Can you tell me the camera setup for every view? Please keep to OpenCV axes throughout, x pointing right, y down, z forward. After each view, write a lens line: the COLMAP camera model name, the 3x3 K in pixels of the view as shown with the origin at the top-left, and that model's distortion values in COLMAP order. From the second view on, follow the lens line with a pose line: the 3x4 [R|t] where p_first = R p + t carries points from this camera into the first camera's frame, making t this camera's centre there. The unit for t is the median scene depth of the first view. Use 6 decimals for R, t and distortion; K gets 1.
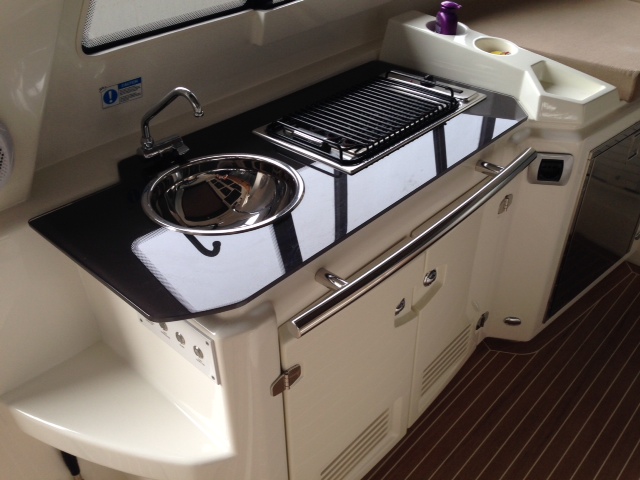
lens RADIAL K [[592.9, 0, 320.0], [0, 592.9, 240.0], [0, 0, 1]] dist [0.008076, 0.003901]
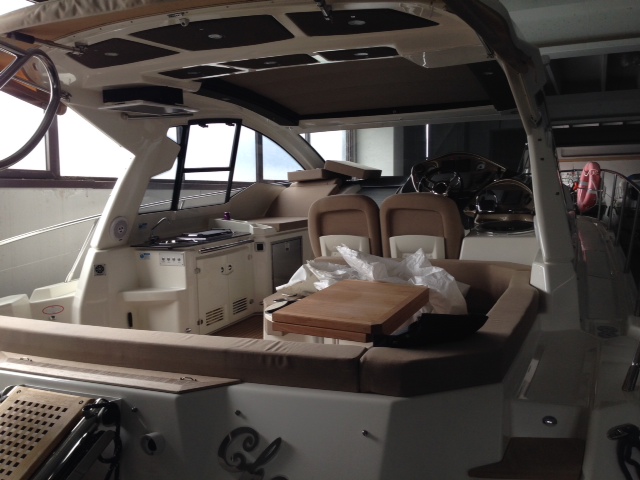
lens RADIAL K [[592.9, 0, 320.0], [0, 592.9, 240.0], [0, 0, 1]] dist [0.008076, 0.003901]
pose [[0.944964, -0.047079, 0.323769, -0.453227], [0.202265, 0.861889, -0.465013, 1.678006], [-0.257160, 0.504908, 0.823976, -2.188200]]
